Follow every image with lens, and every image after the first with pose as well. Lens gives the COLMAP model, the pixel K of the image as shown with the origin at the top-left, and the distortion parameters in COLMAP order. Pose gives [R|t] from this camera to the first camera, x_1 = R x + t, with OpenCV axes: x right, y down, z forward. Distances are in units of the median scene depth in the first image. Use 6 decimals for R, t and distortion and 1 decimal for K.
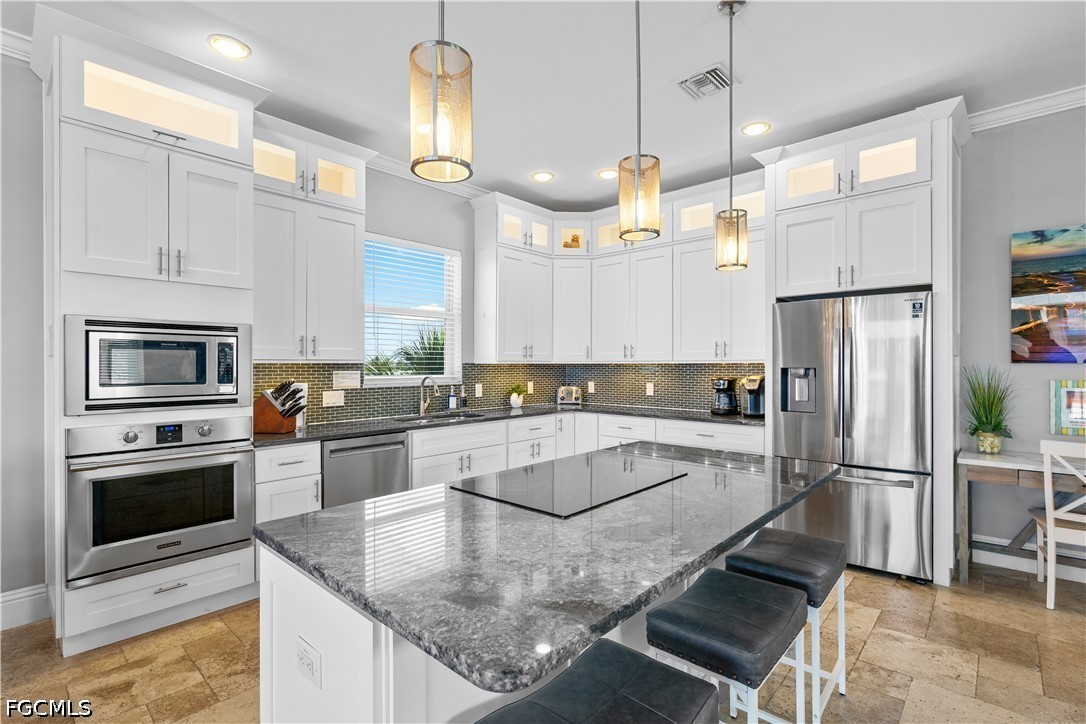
lens RADIAL K [[506.8, 0, 544.1], [0, 506.8, 364.5], [0, 0, 1]] dist [-0.001076, 0.000935]
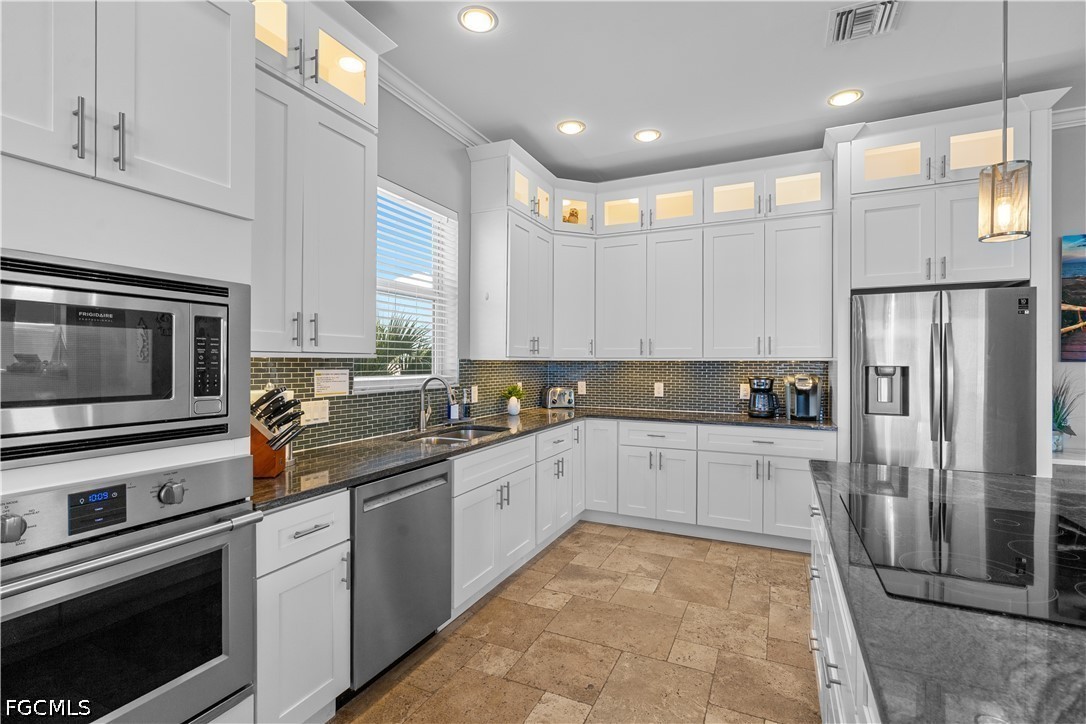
lens RADIAL K [[504.1, 0, 547.4], [0, 504.1, 358.8], [0, 0, 1]] dist [0.001941, 0.000775]
pose [[0.953096, 0.005967, 0.302611, -0.290542], [-0.004255, 0.999971, -0.006319, 0.001297], [-0.302639, 0.004735, 0.953093, 0.259718]]
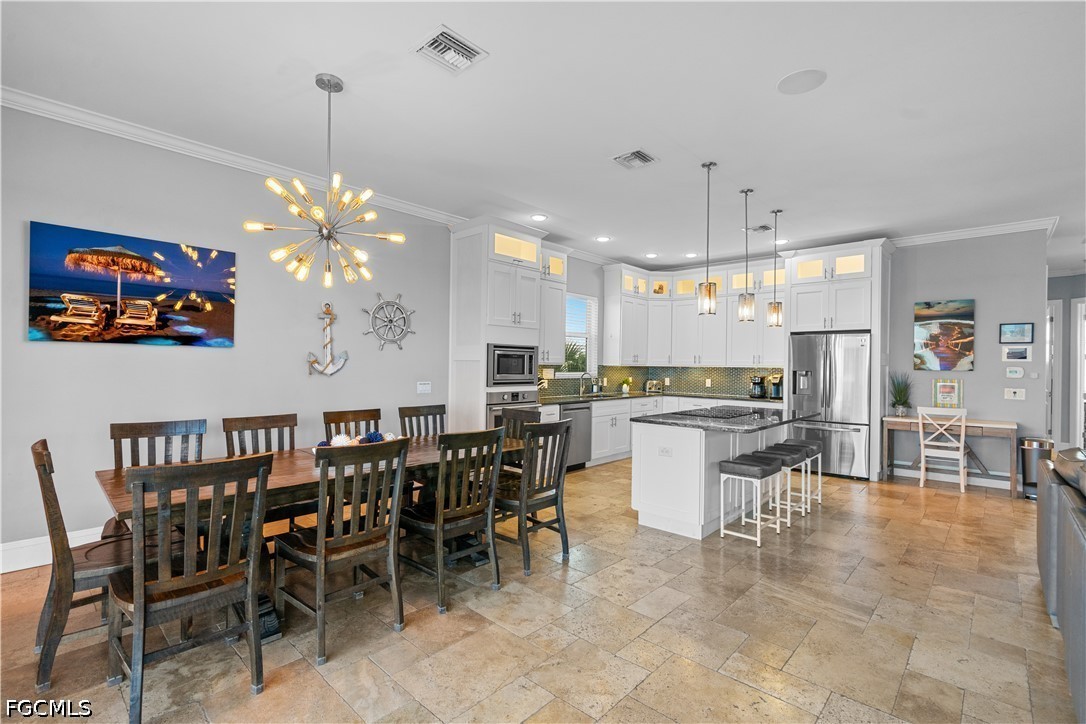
lens RADIAL K [[501.5, 0, 543.5], [0, 501.5, 367.9], [0, 0, 1]] dist [-0.001533, 0.001259]
pose [[0.999858, 0.014187, -0.009132, -0.354904], [-0.014127, 0.999878, 0.006591, -0.002175], [0.009224, -0.006461, 0.999937, -0.698739]]
